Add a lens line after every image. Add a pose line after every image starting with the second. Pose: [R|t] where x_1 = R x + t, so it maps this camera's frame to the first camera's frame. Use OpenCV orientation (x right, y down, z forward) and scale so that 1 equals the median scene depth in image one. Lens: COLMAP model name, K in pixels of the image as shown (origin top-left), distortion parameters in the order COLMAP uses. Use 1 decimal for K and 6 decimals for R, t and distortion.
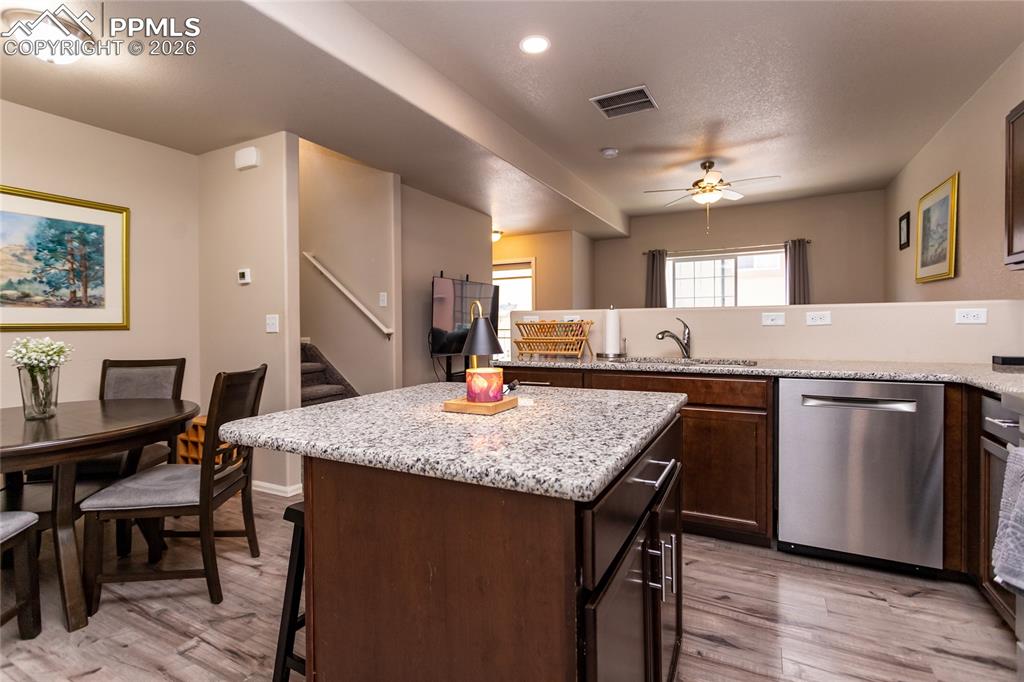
lens RADIAL K [[487.3, 0, 499.0], [0, 487.3, 327.9], [0, 0, 1]] dist [-0.001340, -0.000170]
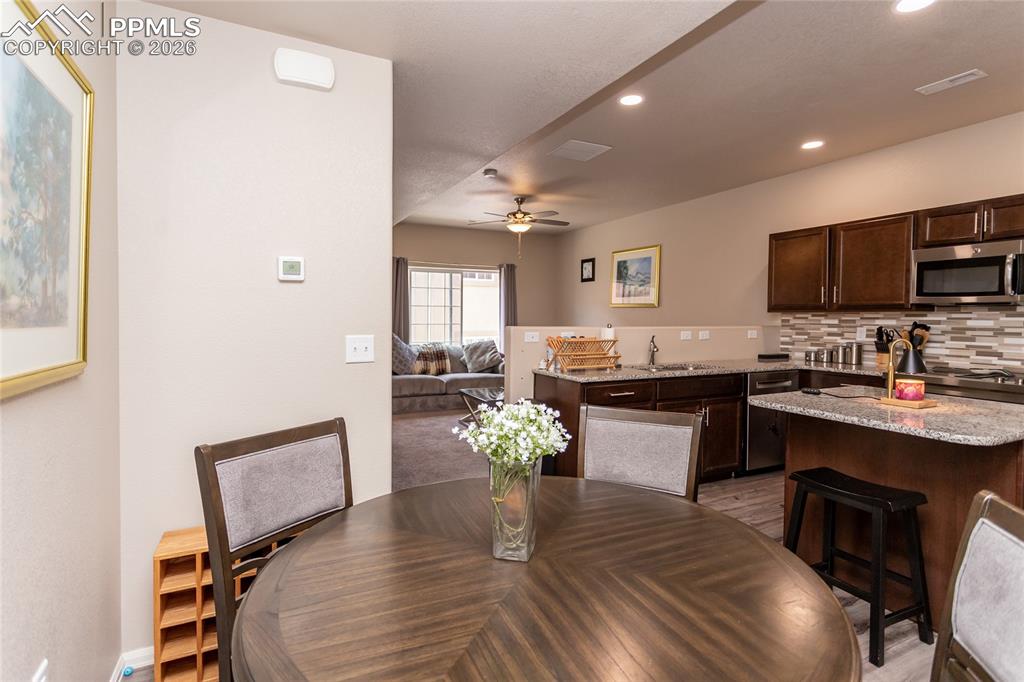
lens RADIAL K [[517.8, 0, 511.8], [0, 517.8, 327.3], [0, 0, 1]] dist [-0.000098, -0.000039]
pose [[0.563624, 0.000302, 0.826031, -1.034736], [-0.003653, 0.999991, 0.002126, -0.044321], [-0.826023, -0.004216, 0.563620, 0.506973]]
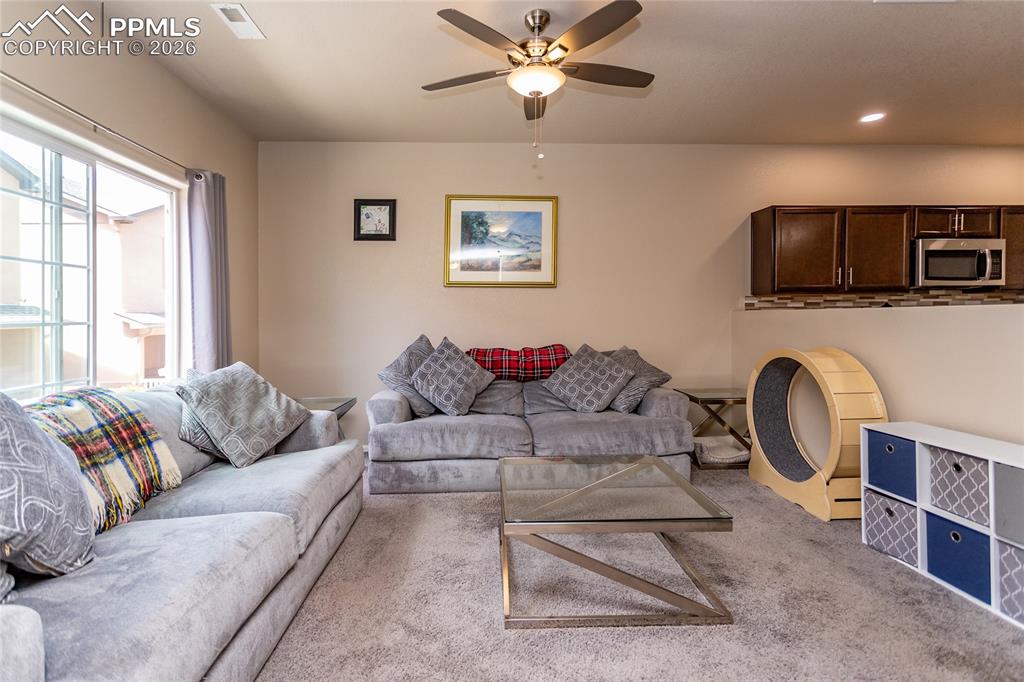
lens RADIAL K [[480.7, 0, 508.7], [0, 480.7, 312.1], [0, 0, 1]] dist [-0.000356, -0.000239]
pose [[-0.512791, 0.021291, 0.858249, 0.023484], [0.024225, 0.999653, -0.010325, -0.044952], [-0.858171, 0.015497, -0.513129, 2.090225]]
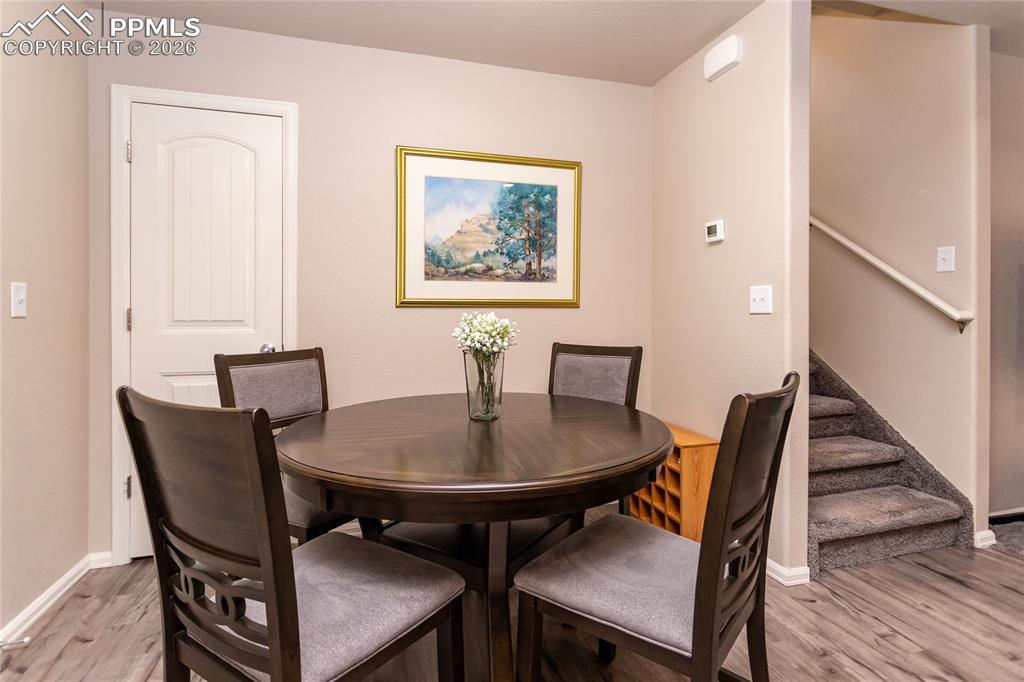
lens RADIAL K [[506.0, 0, 511.4], [0, 506.0, 310.0], [0, 0, 1]] dist [0.000077, -0.000006]
pose [[0.710464, 0.010971, -0.703648, -0.258779], [-0.014624, 0.999893, 0.000824, 0.010268], [0.703581, 0.009704, 0.710549, 0.337866]]
